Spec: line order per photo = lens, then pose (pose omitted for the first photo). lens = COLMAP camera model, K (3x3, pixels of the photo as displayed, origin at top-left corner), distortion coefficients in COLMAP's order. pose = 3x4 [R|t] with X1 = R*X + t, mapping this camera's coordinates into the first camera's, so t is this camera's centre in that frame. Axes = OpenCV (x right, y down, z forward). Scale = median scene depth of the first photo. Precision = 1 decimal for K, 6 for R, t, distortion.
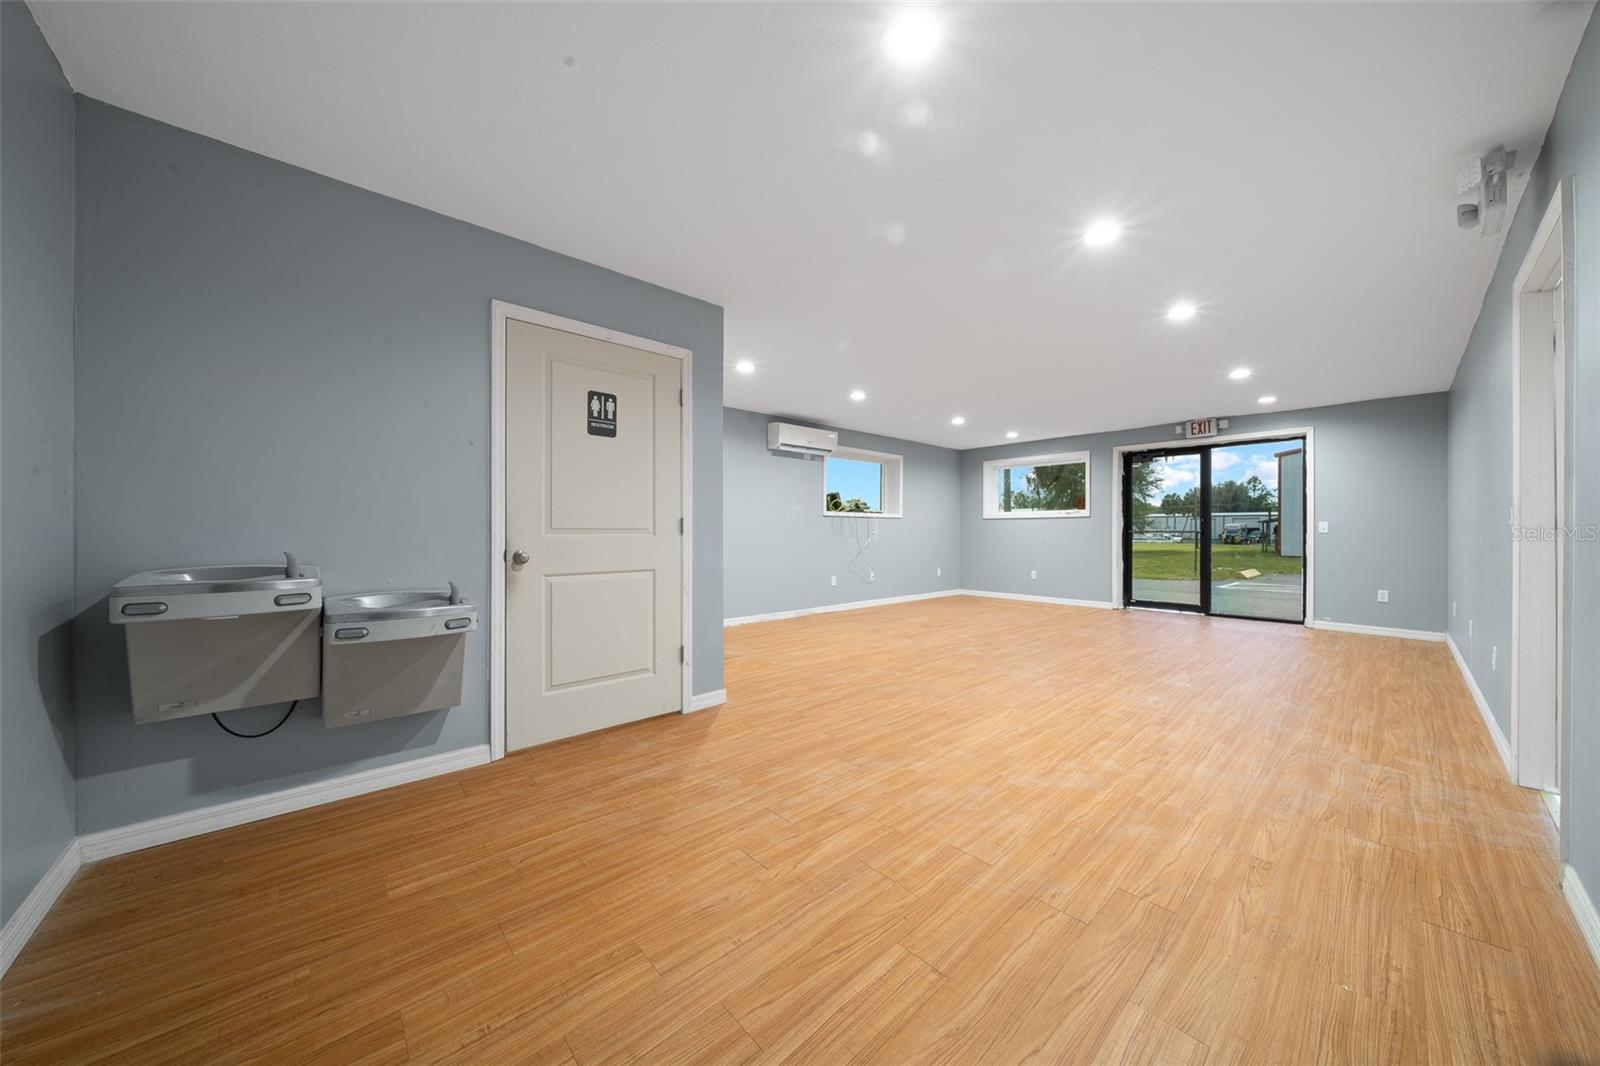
lens RADIAL K [[538.7, 0, 795.0], [0, 538.7, 528.1], [0, 0, 1]] dist [-0.000272, 0.000003]
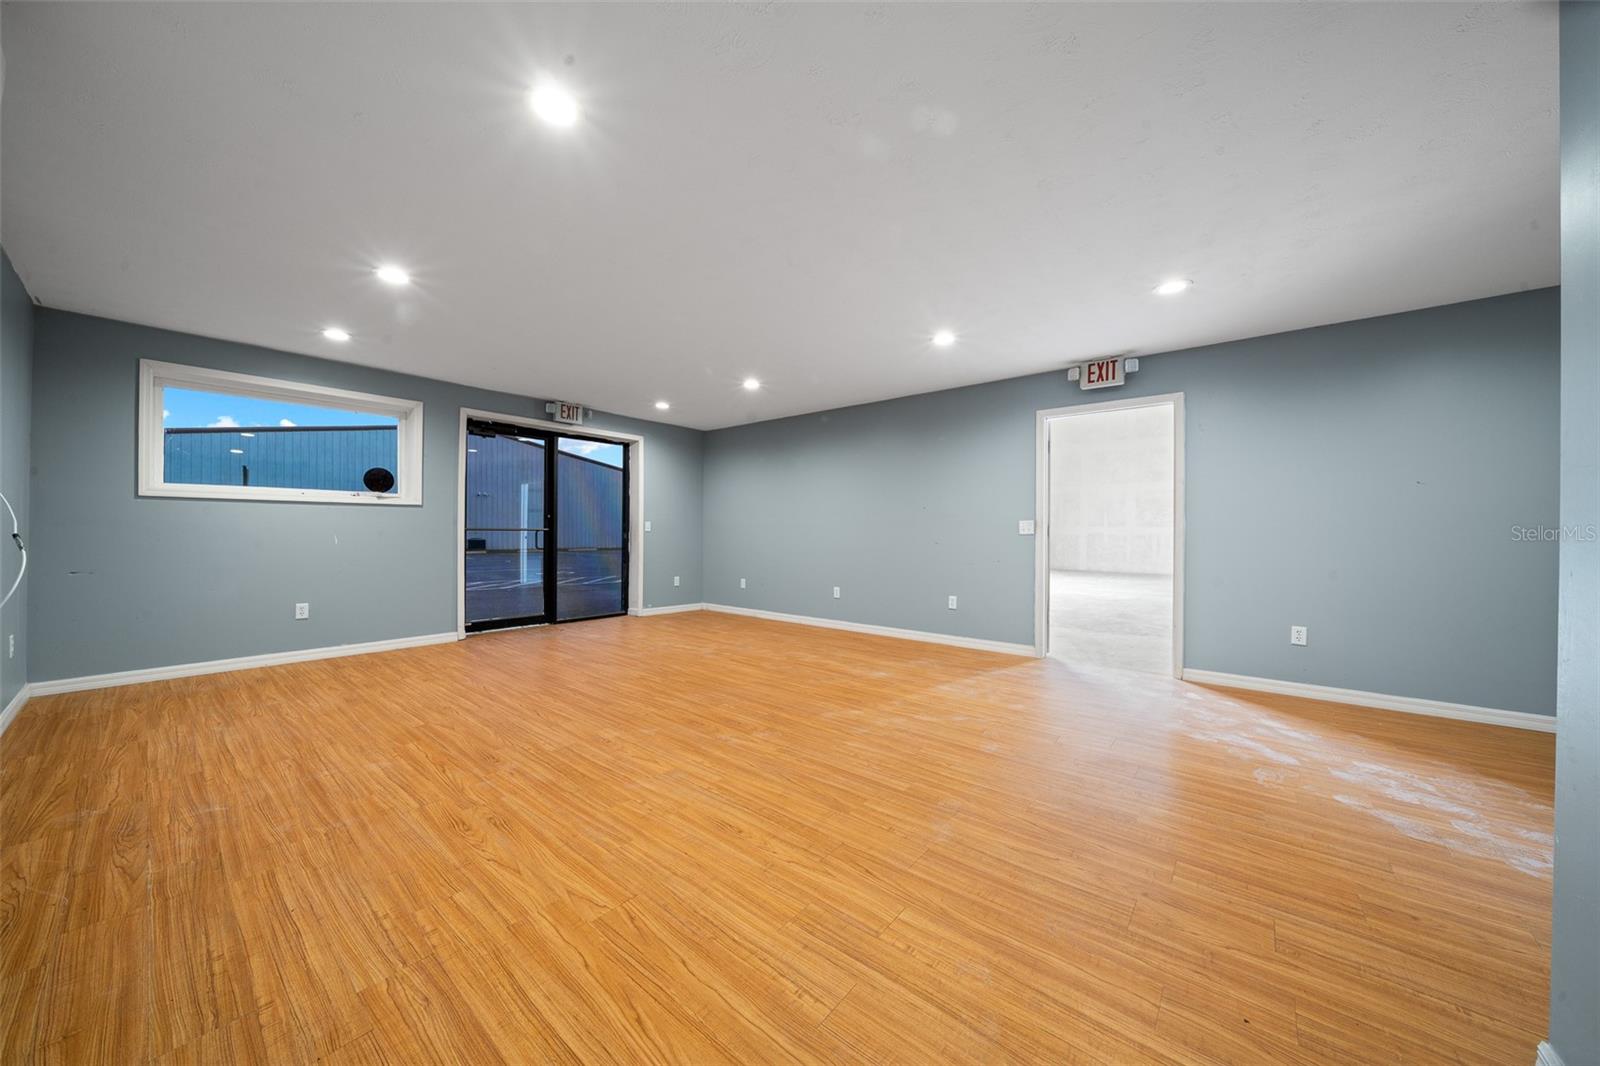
lens RADIAL K [[538.7, 0, 800.5], [0, 538.7, 564.4], [0, 0, 1]] dist [-0.000272, 0.000003]
pose [[-0.143306, -0.063470, 0.987641, -0.220592], [-0.012254, 0.997979, 0.062357, 0.003196], [-0.989603, -0.003166, -0.143794, 0.906784]]
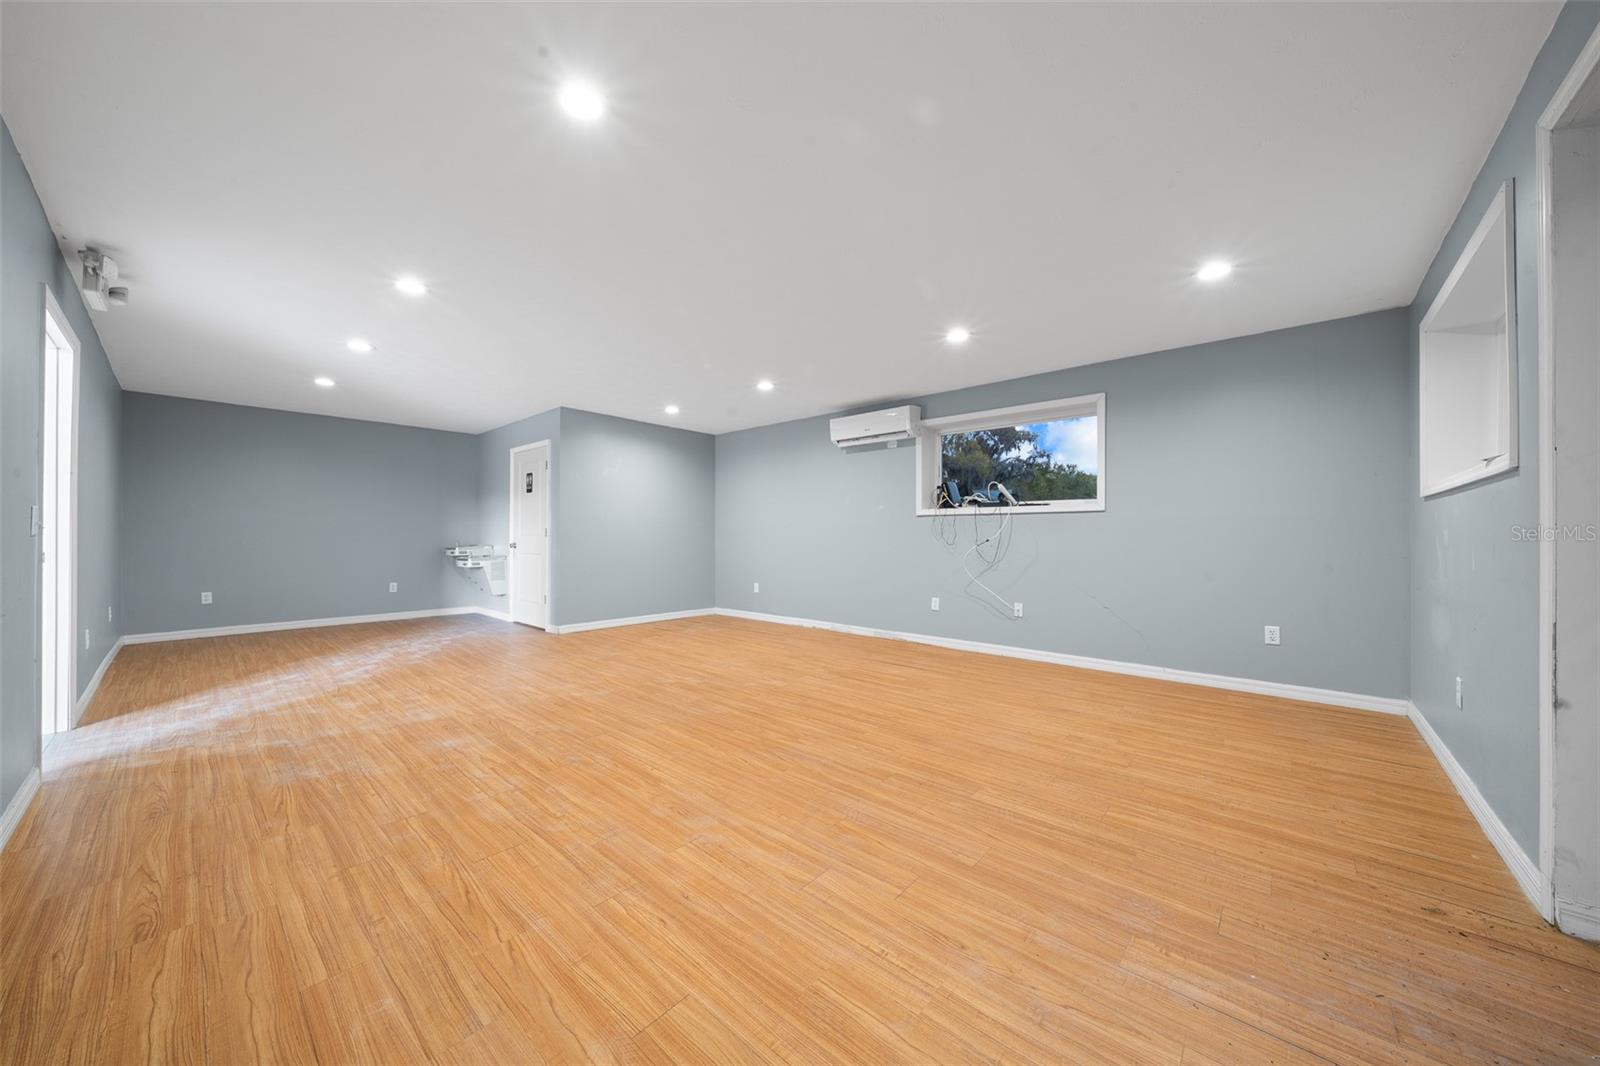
lens RADIAL K [[538.7, 0, 785.7], [0, 538.7, 540.6], [0, 0, 1]] dist [-0.000272, 0.000003]
pose [[0.108310, 0.009603, -0.994071, 1.033308], [0.003439, 0.999944, 0.010035, 0.004622], [0.994111, -0.004505, 0.108271, 0.947978]]
